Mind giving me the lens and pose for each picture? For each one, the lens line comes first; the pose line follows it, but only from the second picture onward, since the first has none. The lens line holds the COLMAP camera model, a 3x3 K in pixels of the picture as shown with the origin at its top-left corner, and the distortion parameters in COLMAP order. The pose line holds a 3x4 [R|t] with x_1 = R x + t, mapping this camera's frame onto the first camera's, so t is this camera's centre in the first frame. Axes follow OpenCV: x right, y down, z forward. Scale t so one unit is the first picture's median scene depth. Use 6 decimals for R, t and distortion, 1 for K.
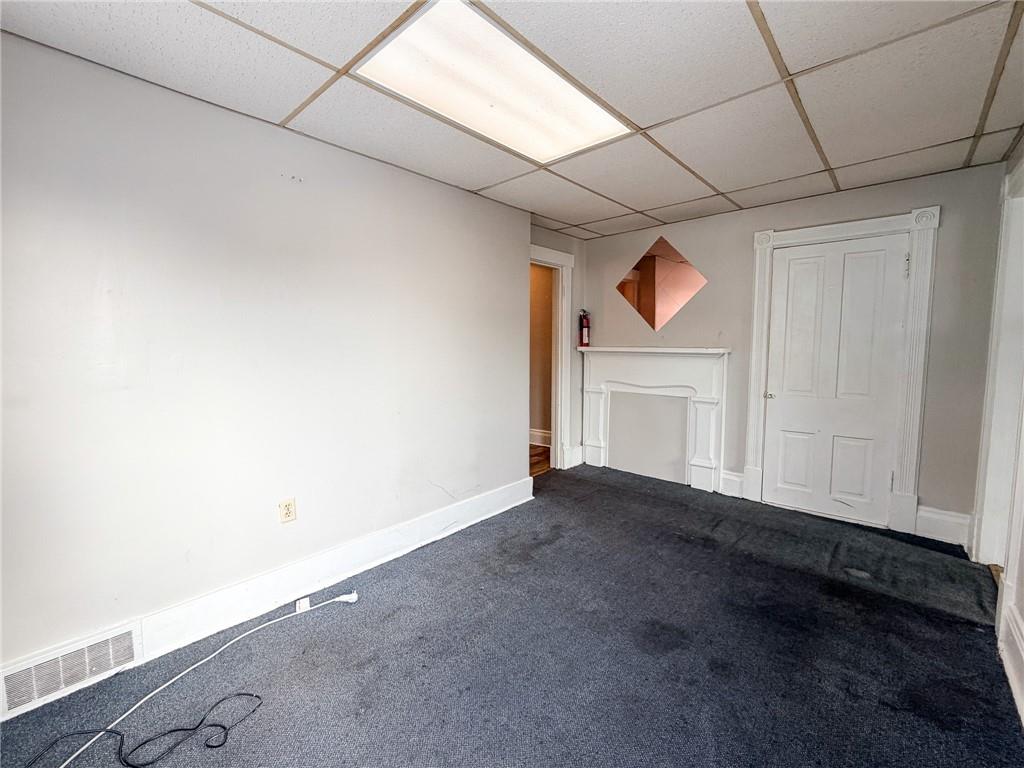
lens RADIAL K [[424.6, 0, 512.0], [0, 424.6, 384.0], [0, 0, 1]] dist [-0.002115, -0.000030]
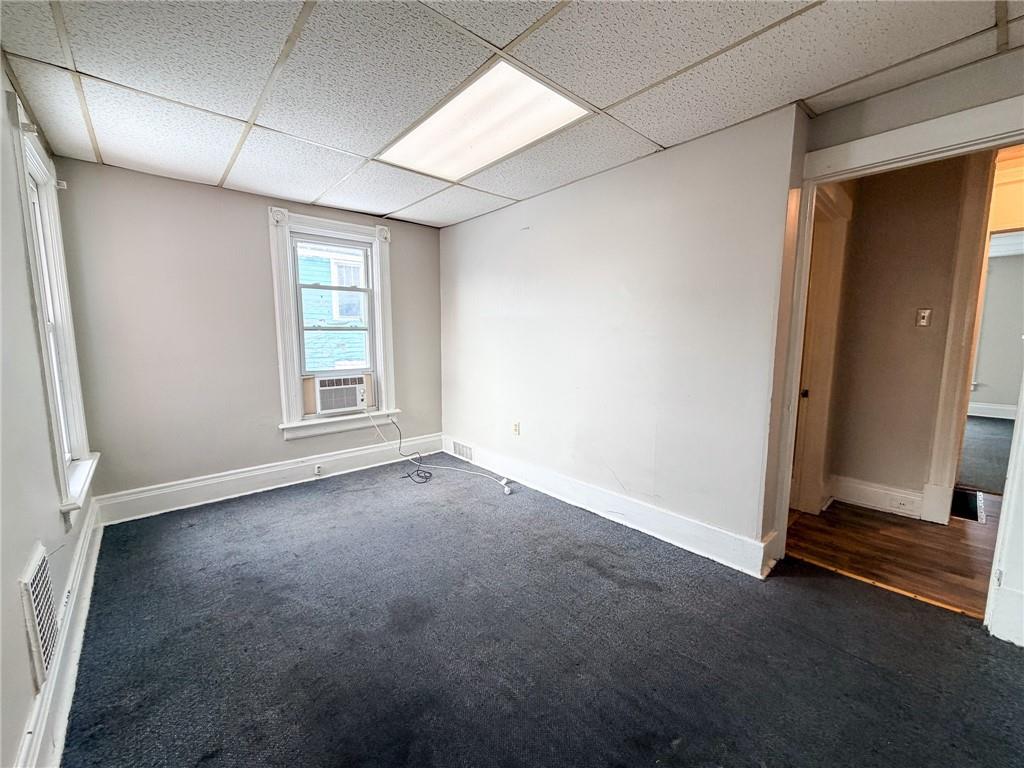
lens RADIAL K [[425.3, 0, 530.9], [0, 425.3, 388.7], [0, 0, 1]] dist [-0.001219, -0.000055]
pose [[-0.098659, 0.128918, -0.986735, 0.863039], [-0.092234, 0.986120, 0.138060, -0.078409], [0.990838, 0.104631, -0.085399, 0.896390]]
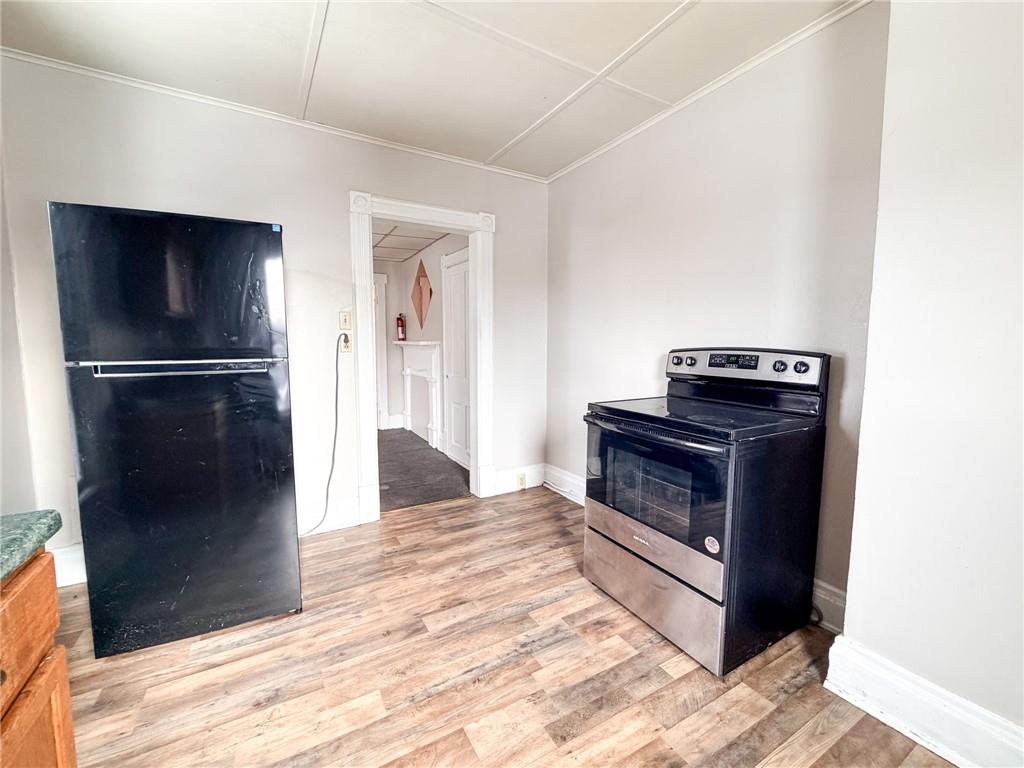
lens RADIAL K [[411.2, 0, 512.0], [0, 411.2, 384.0], [0, 0, 1]] dist [-0.000950, -0.000240]
pose [[0.944096, 0.036296, -0.327666, 1.503952], [-0.034023, 0.999341, 0.012670, 0.035674], [0.327910, -0.000813, 0.944709, -0.211189]]
